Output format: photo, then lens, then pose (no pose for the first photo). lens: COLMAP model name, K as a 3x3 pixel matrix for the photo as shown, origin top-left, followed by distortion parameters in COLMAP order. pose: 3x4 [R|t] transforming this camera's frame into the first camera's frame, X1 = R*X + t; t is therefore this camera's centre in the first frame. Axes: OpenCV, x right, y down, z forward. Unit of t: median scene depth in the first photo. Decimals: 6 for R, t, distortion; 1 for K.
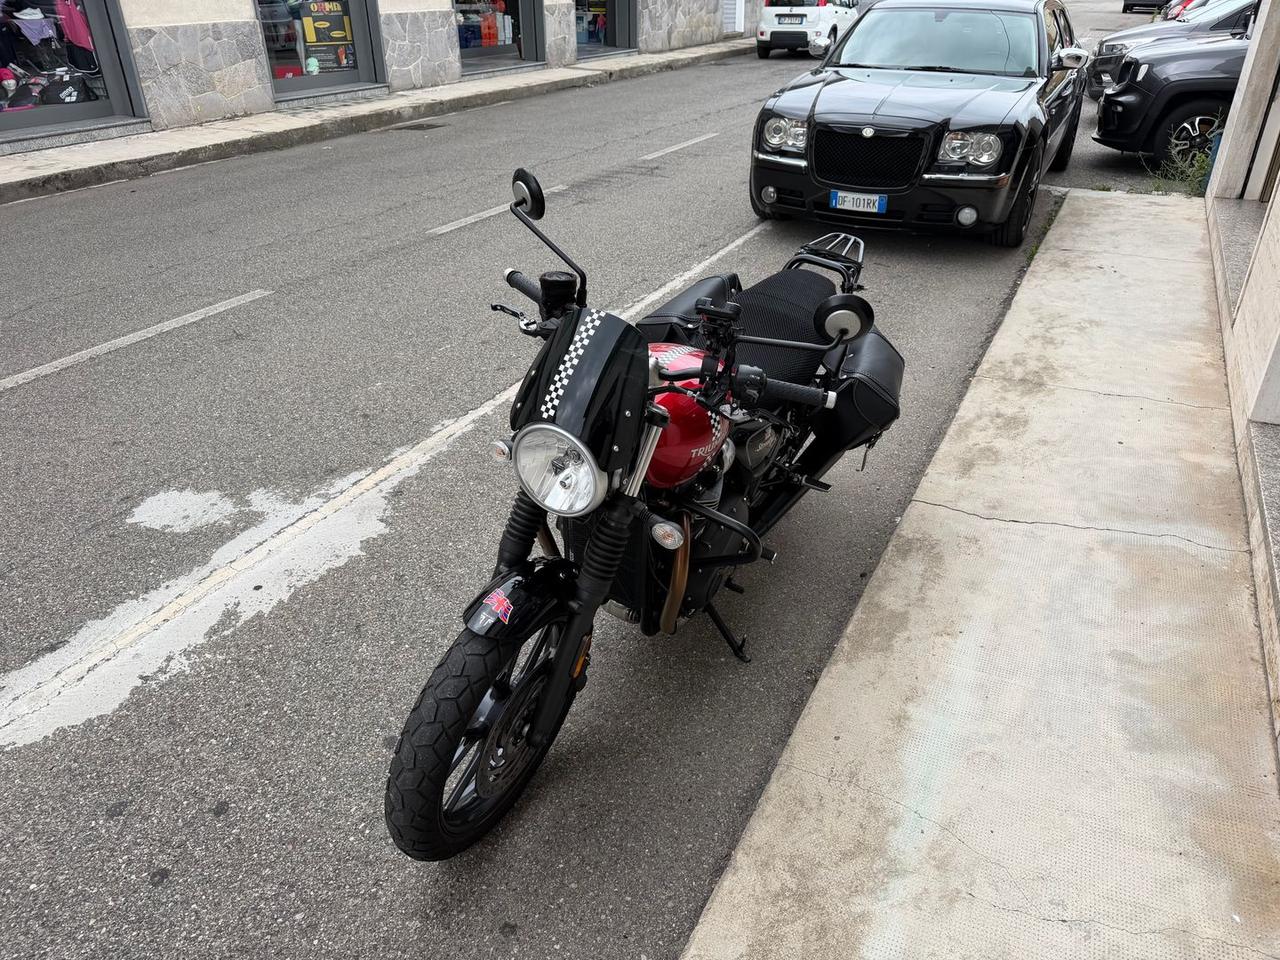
lens RADIAL K [[908.4, 0, 642.8], [0, 908.4, 479.6], [0, 0, 1]] dist [0.021896, -0.029684]
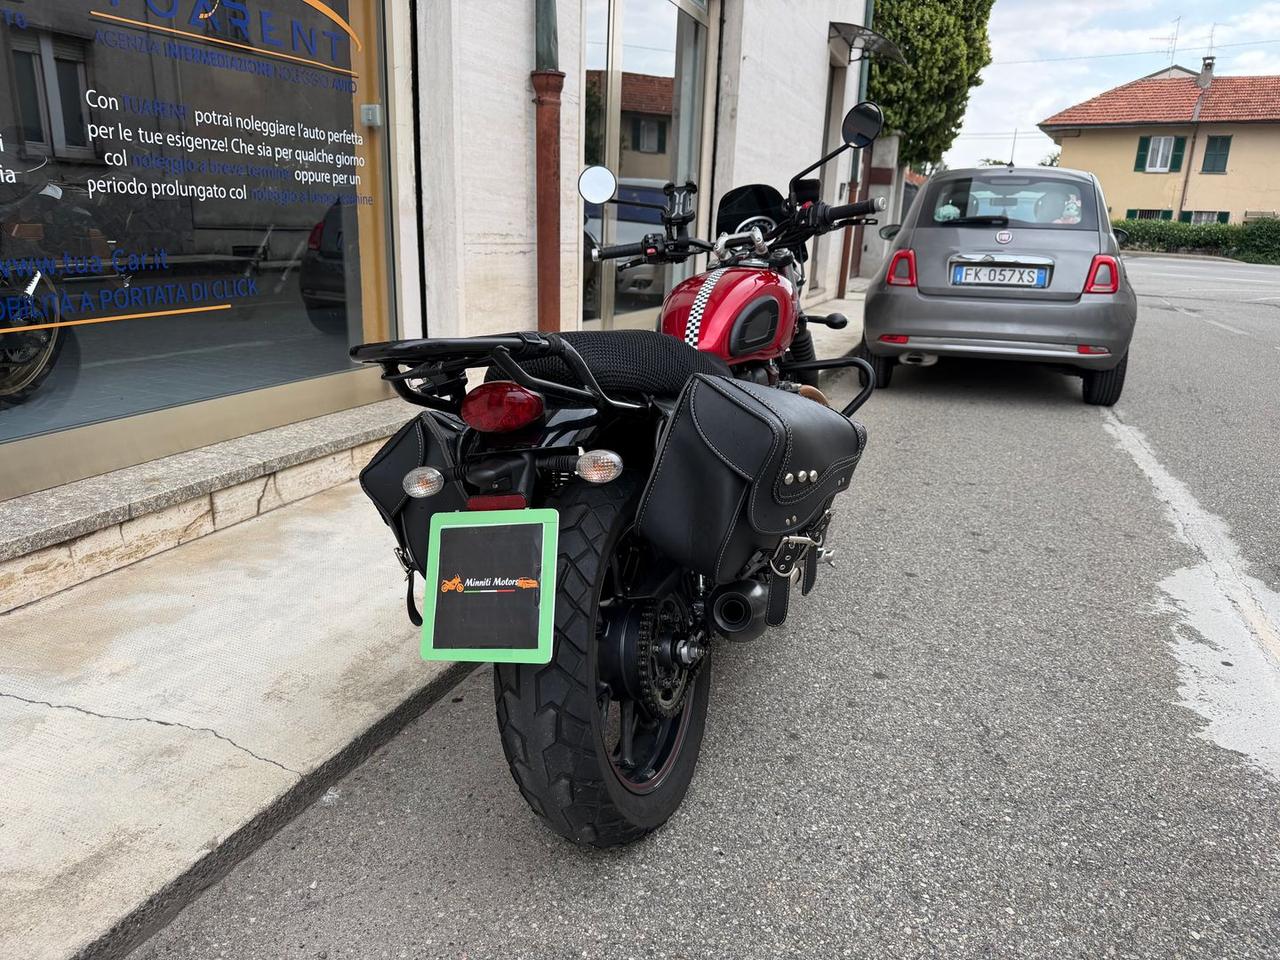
lens RADIAL K [[908.4, 0, 645.2], [0, 908.4, 475.8], [0, 0, 1]] dist [0.021896, -0.029684]
pose [[-0.993194, 0.000376, -0.116467, 0.166025], [-0.081721, 0.710257, 0.699183, -0.467530], [0.082984, 0.703942, -0.705393, 1.256126]]
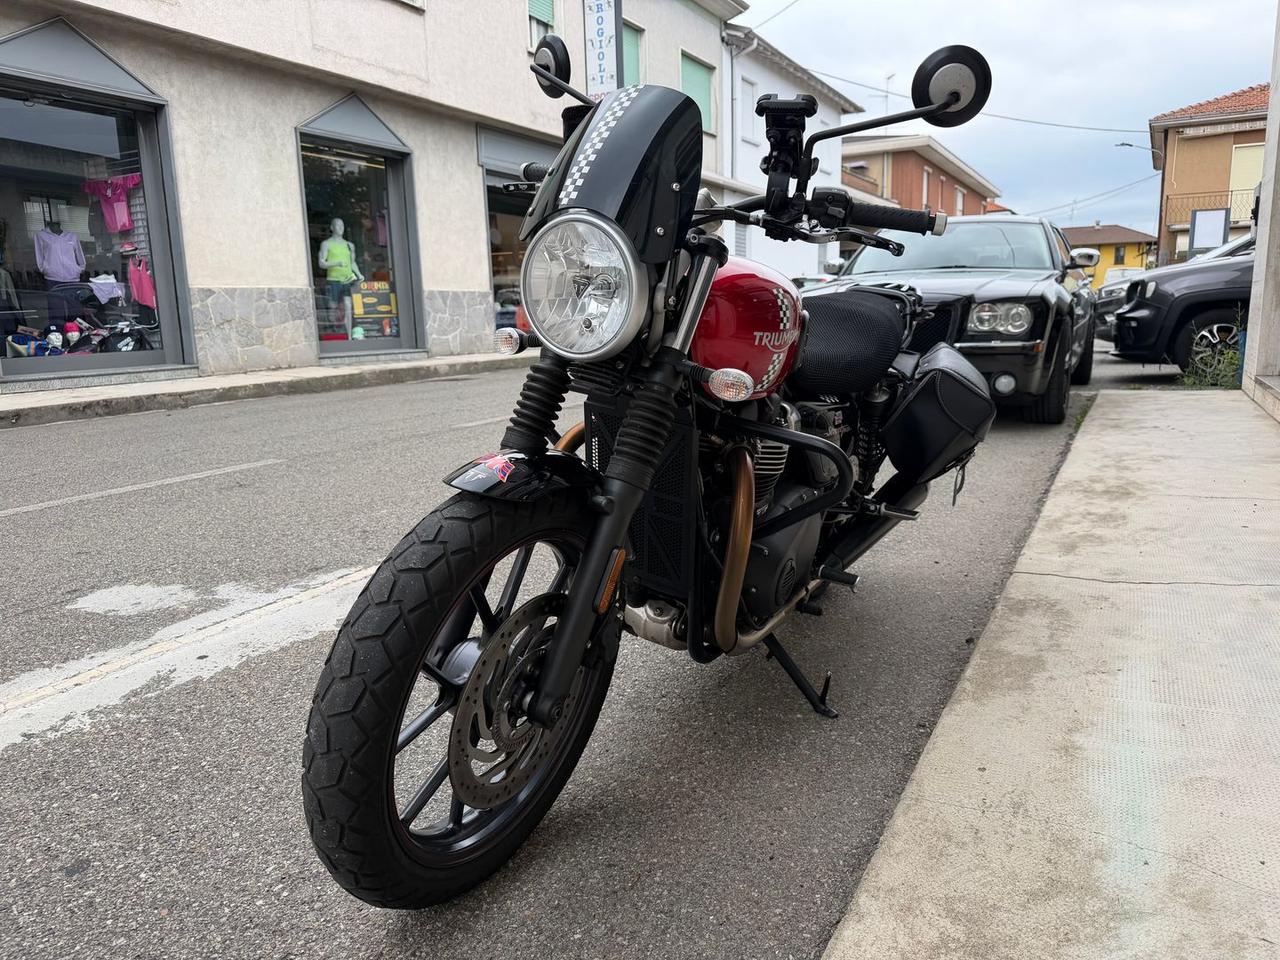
lens RADIAL K [[908.4, 0, 636.7], [0, 908.4, 472.8], [0, 0, 1]] dist [0.021896, -0.029684]
pose [[0.999440, -0.015797, -0.029501, -0.015322], [0.005449, 0.946629, -0.322280, 0.200172], [0.033017, 0.321938, 0.946185, 0.184019]]
